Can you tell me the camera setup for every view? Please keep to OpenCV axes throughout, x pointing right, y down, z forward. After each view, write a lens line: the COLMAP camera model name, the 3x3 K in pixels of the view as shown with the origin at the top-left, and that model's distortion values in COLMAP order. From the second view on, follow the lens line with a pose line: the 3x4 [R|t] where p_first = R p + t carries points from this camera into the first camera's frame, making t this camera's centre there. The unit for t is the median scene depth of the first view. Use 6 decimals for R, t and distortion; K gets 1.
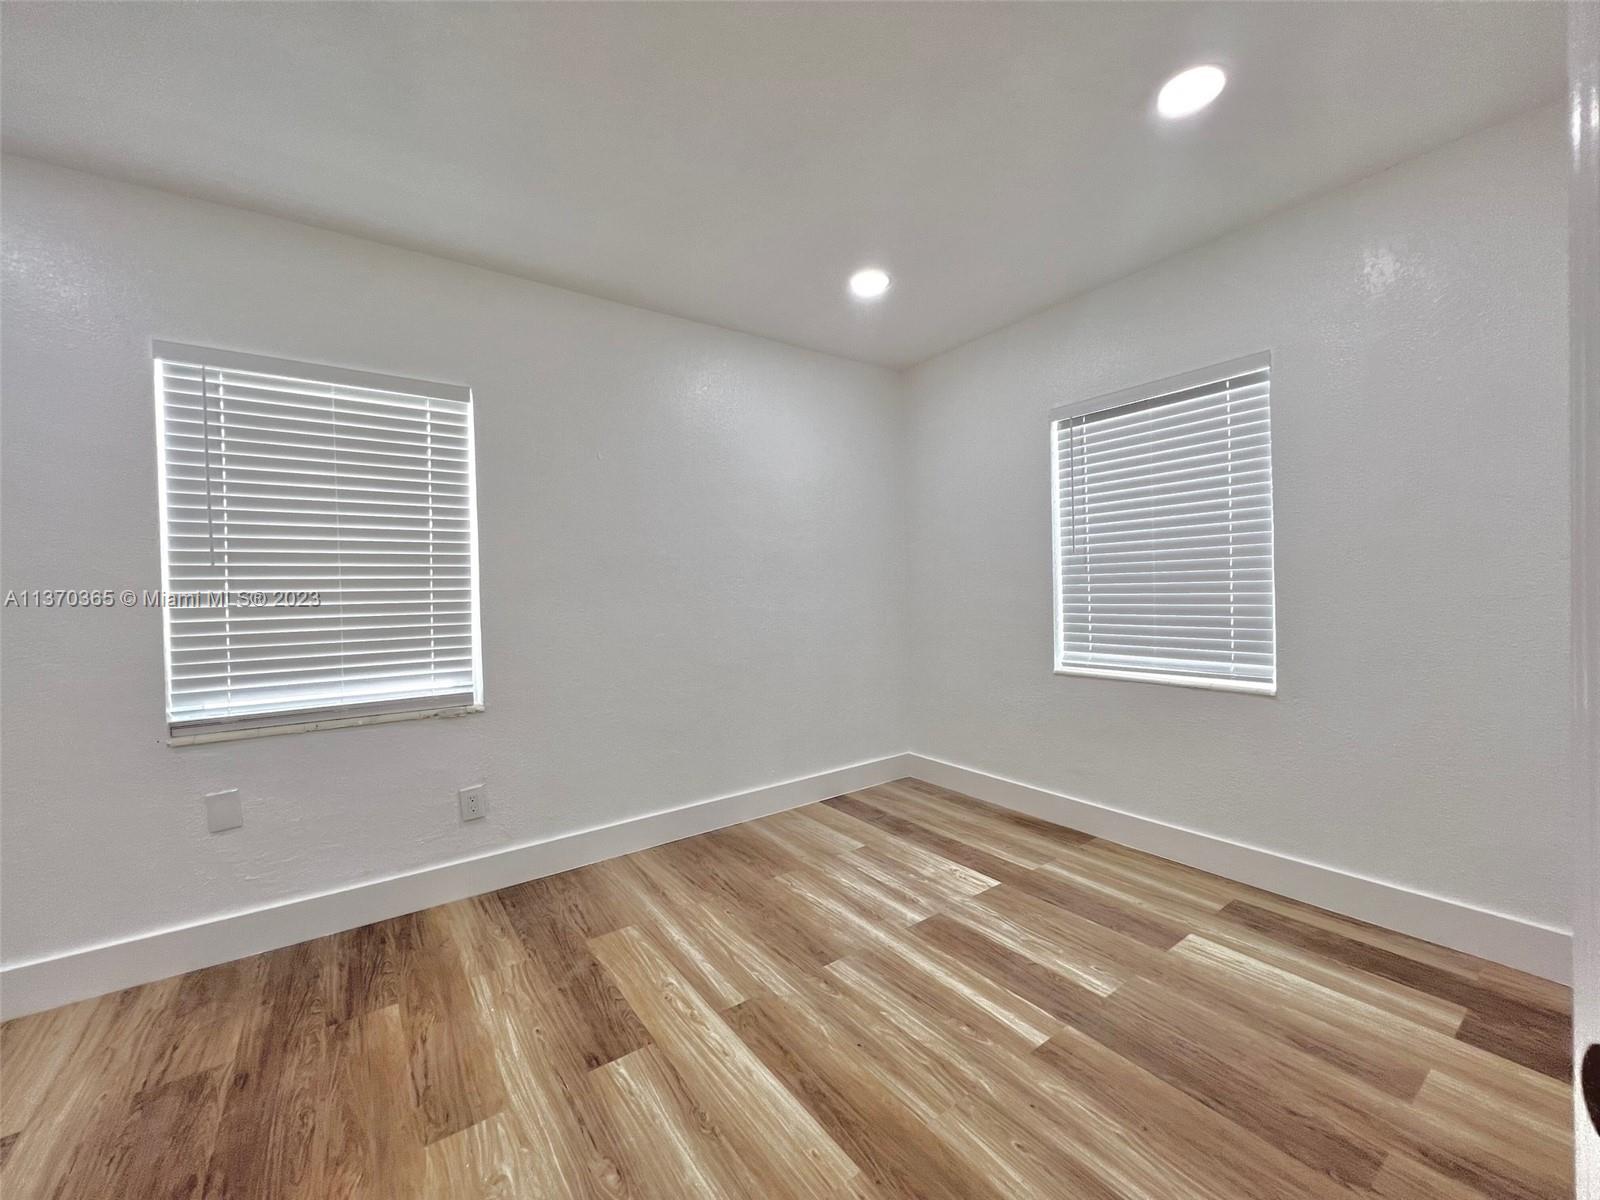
lens RADIAL K [[635.7, 0, 800.0], [0, 635.7, 600.0], [0, 0, 1]] dist [0.000521, 0.000010]
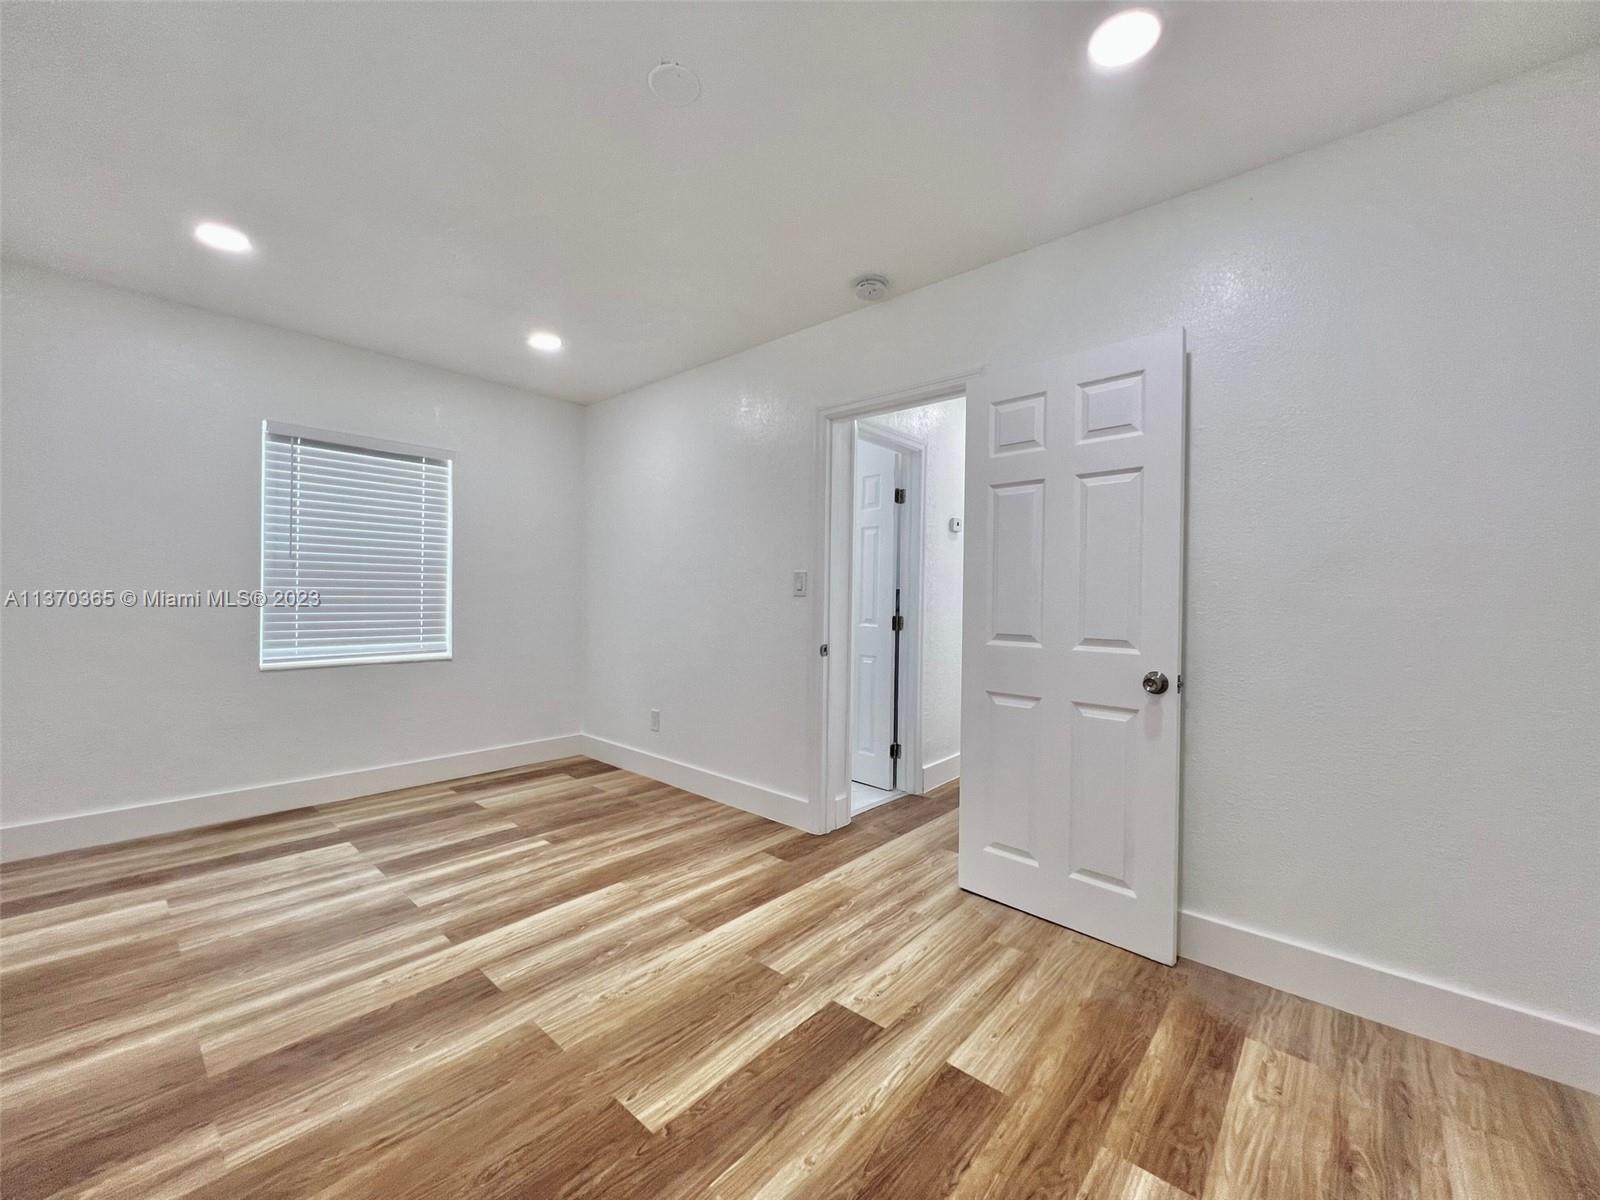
lens RADIAL K [[635.7, 0, 800.0], [0, 635.7, 600.0], [0, 0, 1]] dist [0.000521, 0.000010]
pose [[-0.222223, 0.018853, 0.974814, -1.329429], [0.009740, 0.999806, -0.017116, 0.042672], [-0.974947, 0.005691, -0.222364, 0.601318]]
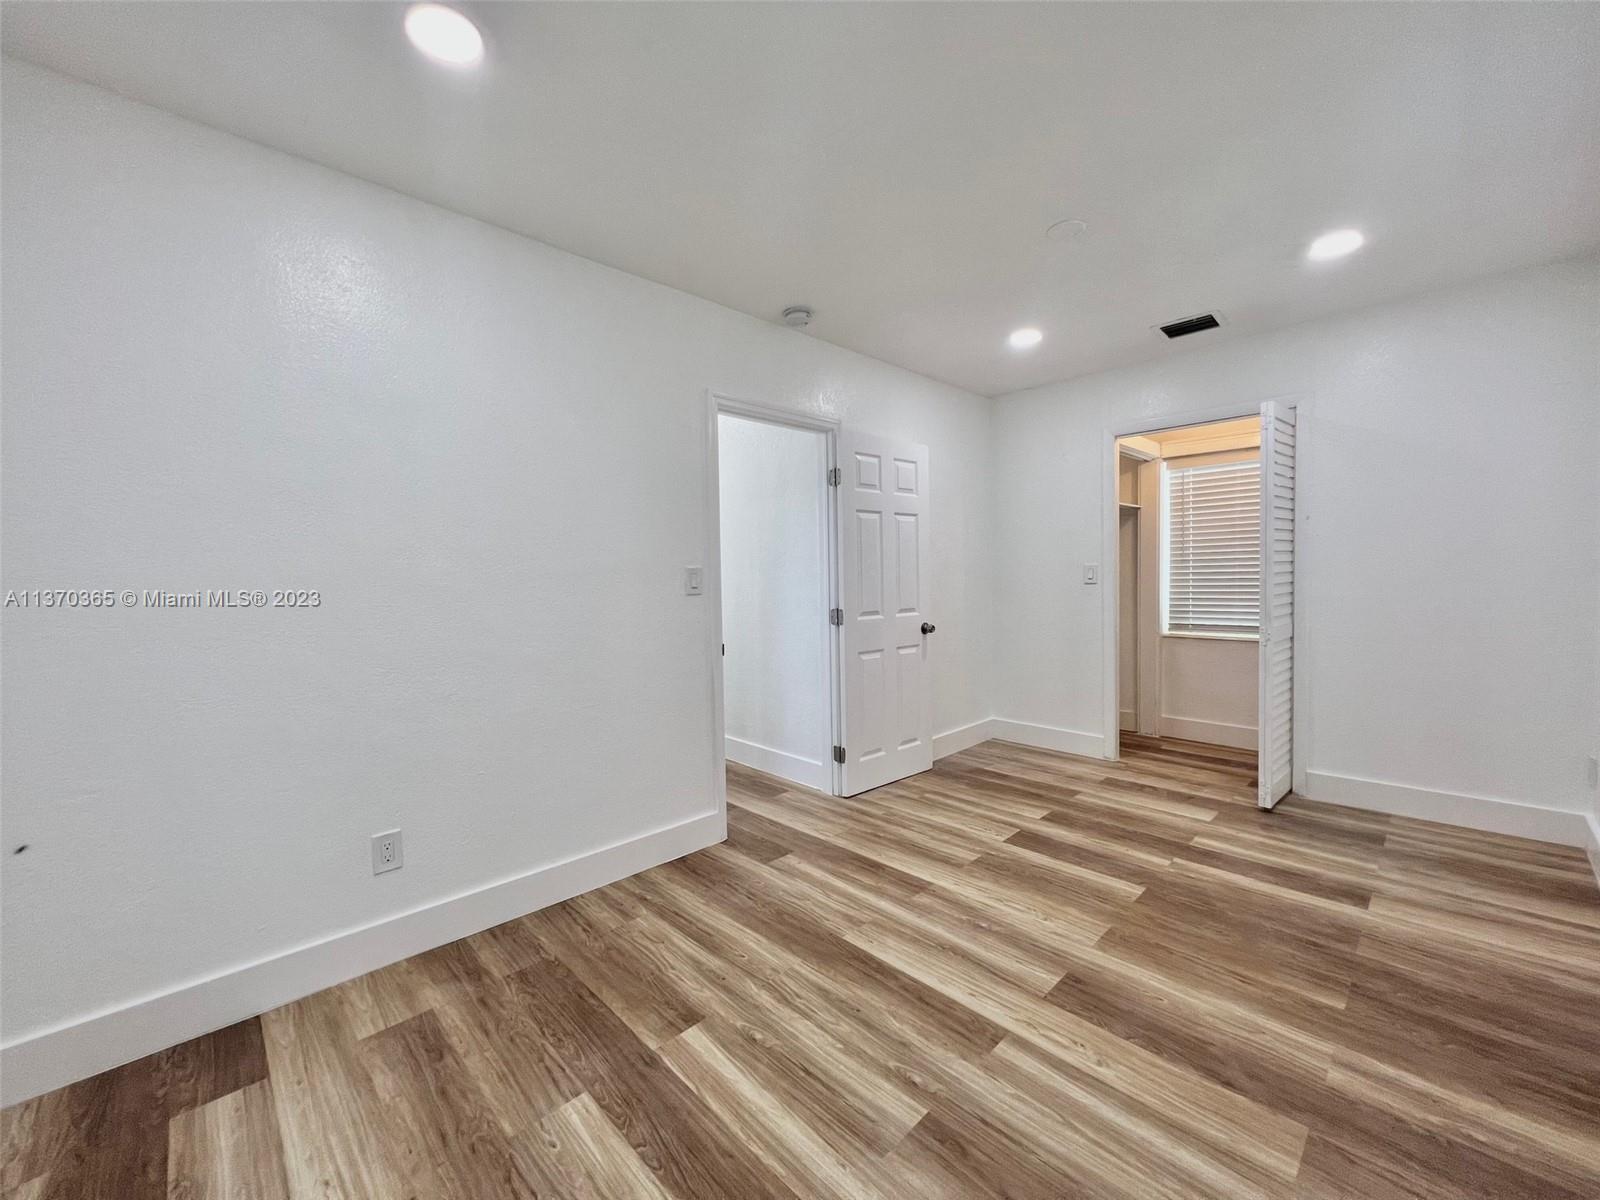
lens RADIAL K [[635.7, 0, 800.0], [0, 635.7, 600.0], [0, 0, 1]] dist [0.000521, 0.000010]
pose [[-0.988311, 0.048410, -0.144561, 0.273412], [0.040024, 0.997374, 0.060363, -0.064374], [0.147103, 0.053872, -0.987653, 1.752625]]
